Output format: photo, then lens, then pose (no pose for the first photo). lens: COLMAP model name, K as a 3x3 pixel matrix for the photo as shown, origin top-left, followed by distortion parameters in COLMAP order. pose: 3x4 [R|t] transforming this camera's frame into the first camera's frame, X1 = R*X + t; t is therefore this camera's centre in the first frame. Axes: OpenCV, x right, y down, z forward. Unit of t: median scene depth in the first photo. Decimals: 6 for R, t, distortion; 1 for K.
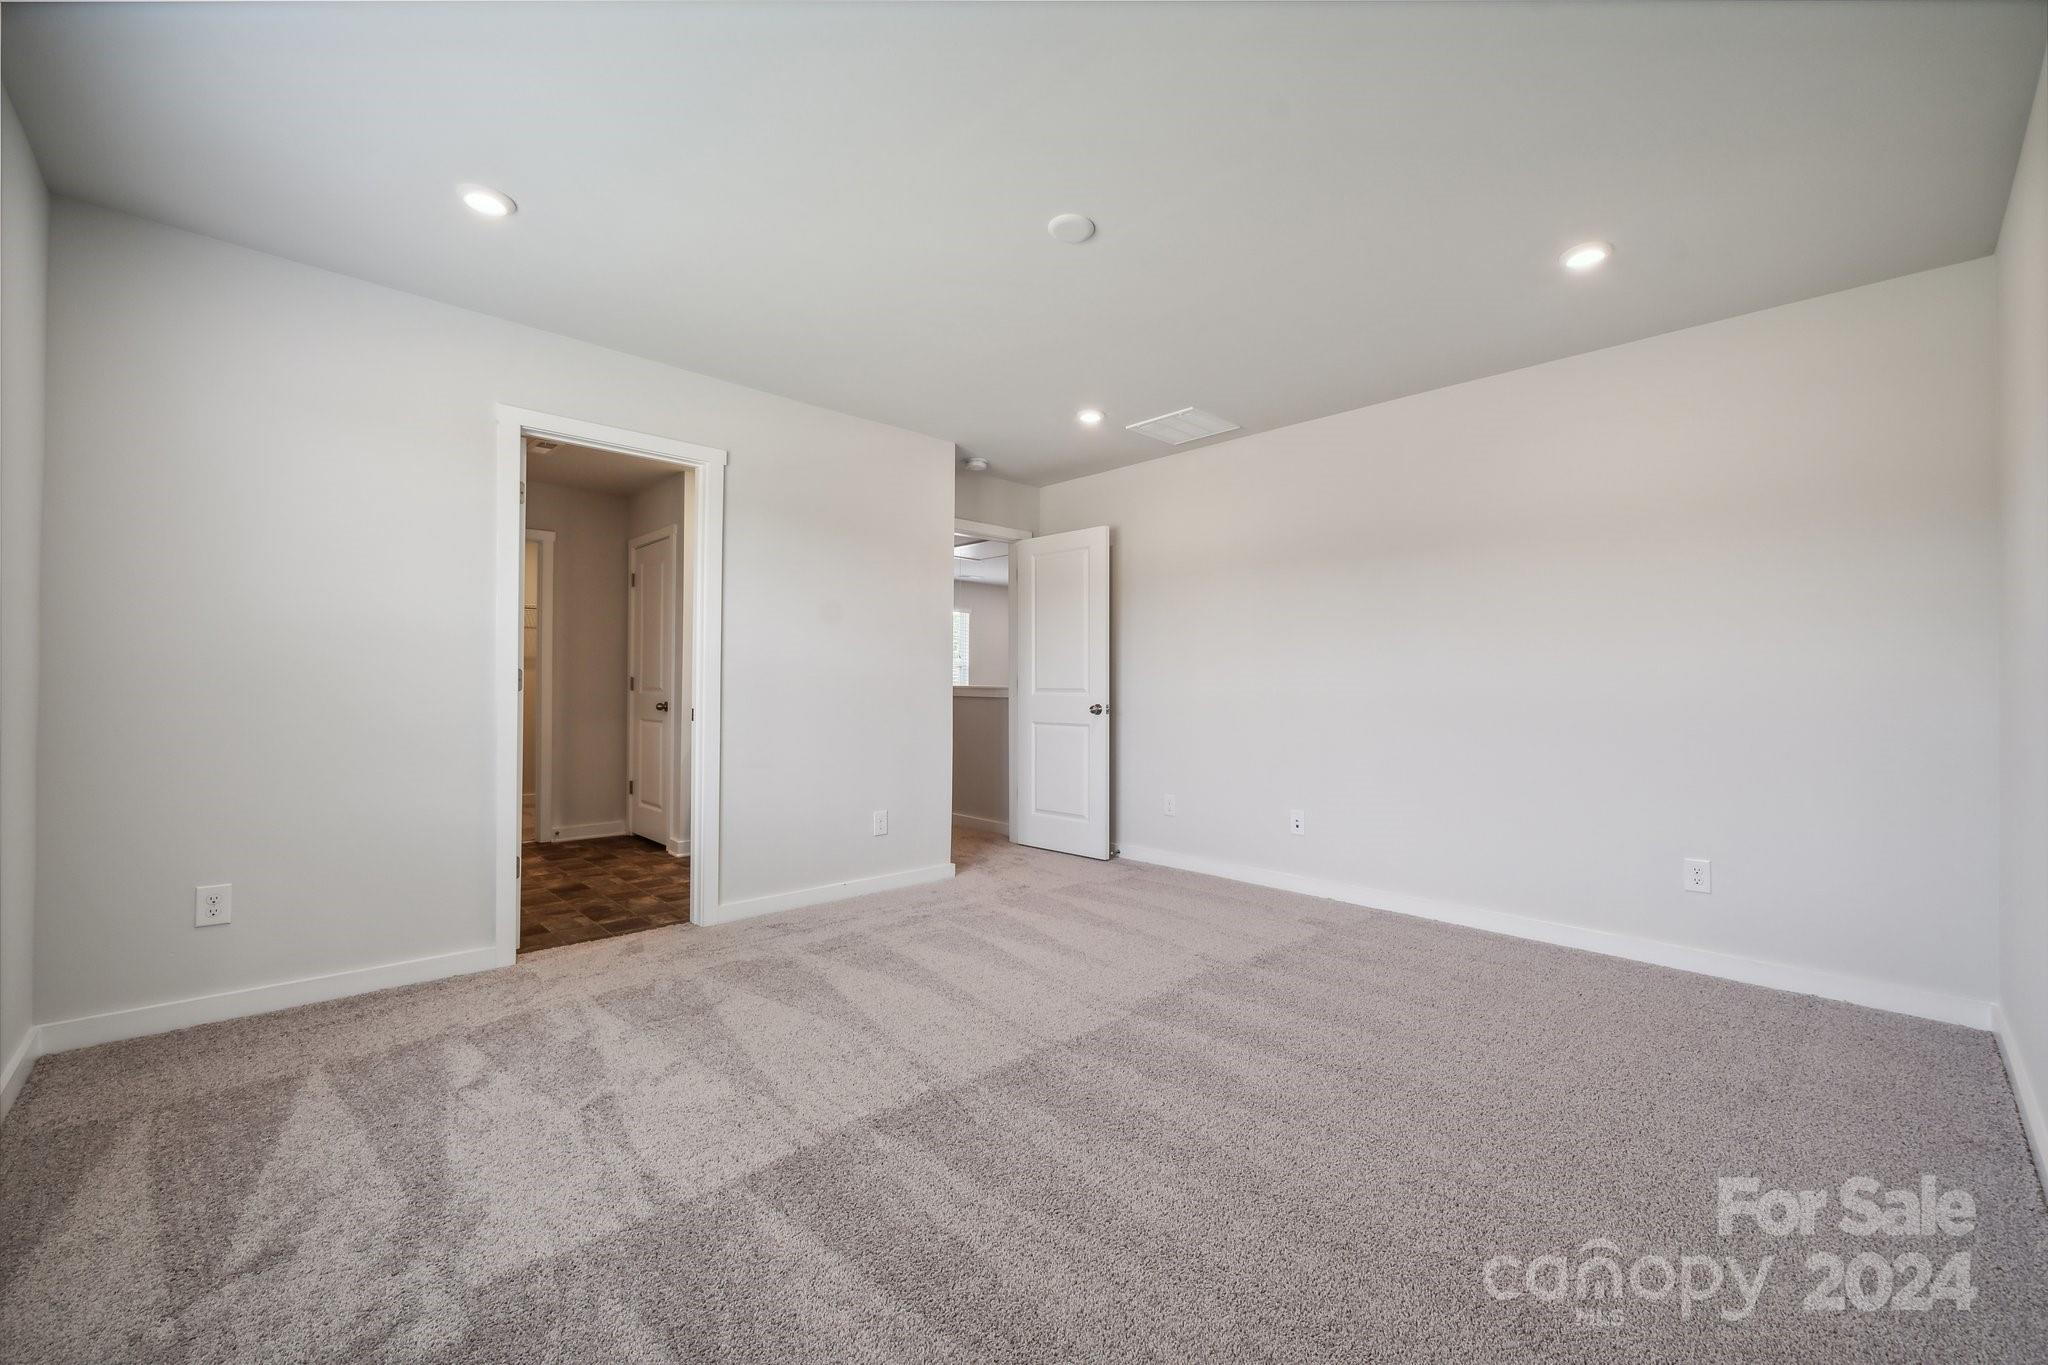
lens RADIAL K [[860.3, 0, 1024.6], [0, 860.3, 682.7], [0, 0, 1]] dist [0.000693, -0.002172]
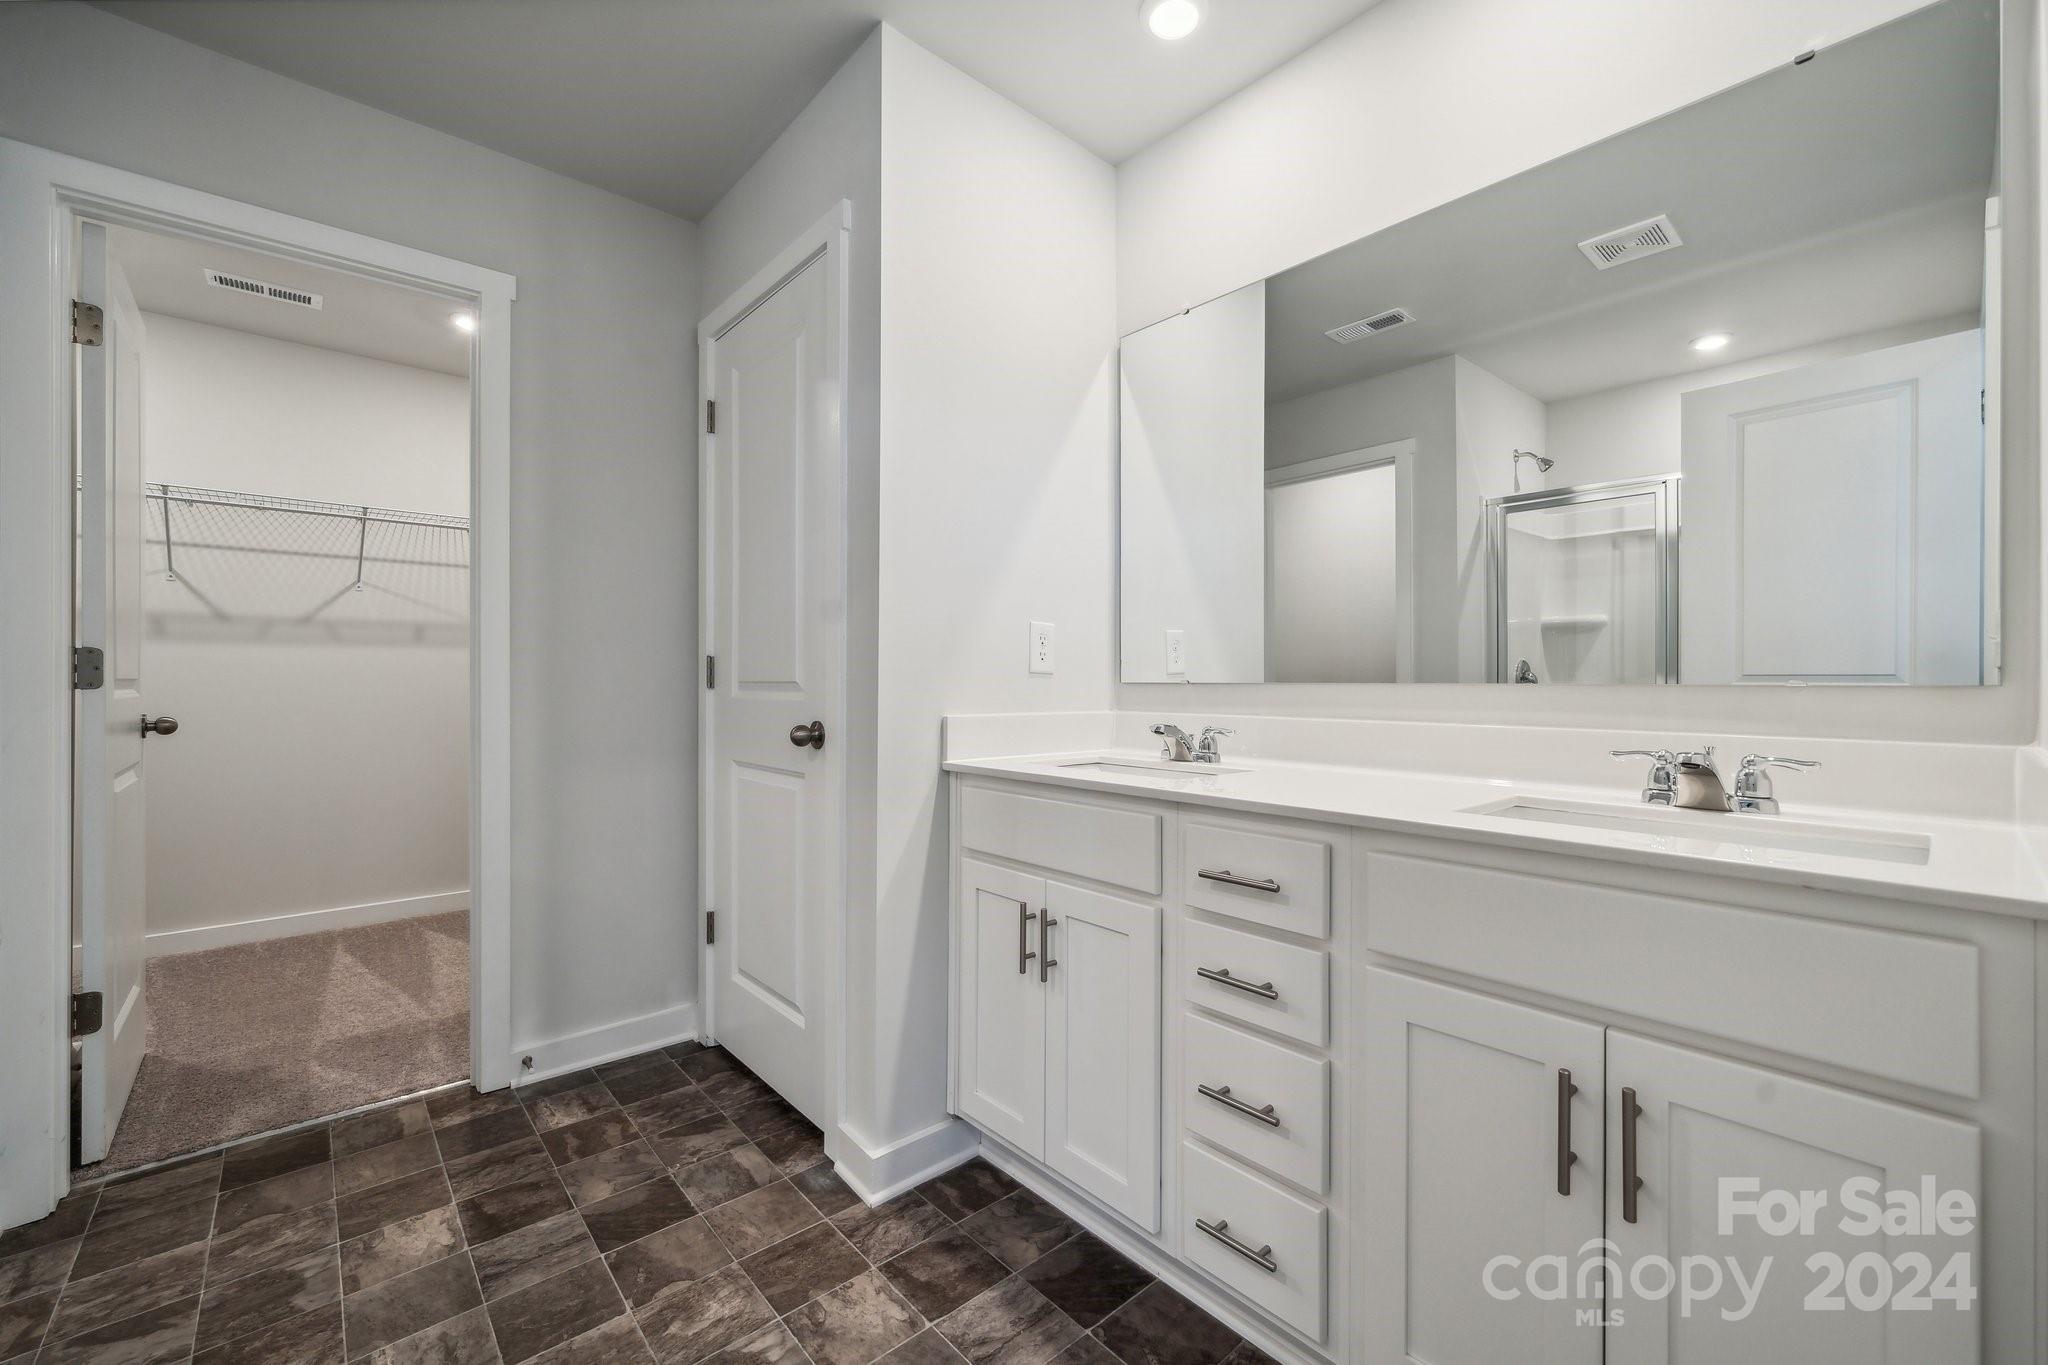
lens RADIAL K [[860.3, 0, 1019.5], [0, 860.3, 681.0], [0, 0, 1]] dist [0.000693, -0.002172]
pose [[0.999214, -0.005843, -0.039212, -0.295624], [0.006206, 0.999939, 0.009135, 0.002931], [0.039156, -0.009371, 0.999189, 0.601560]]
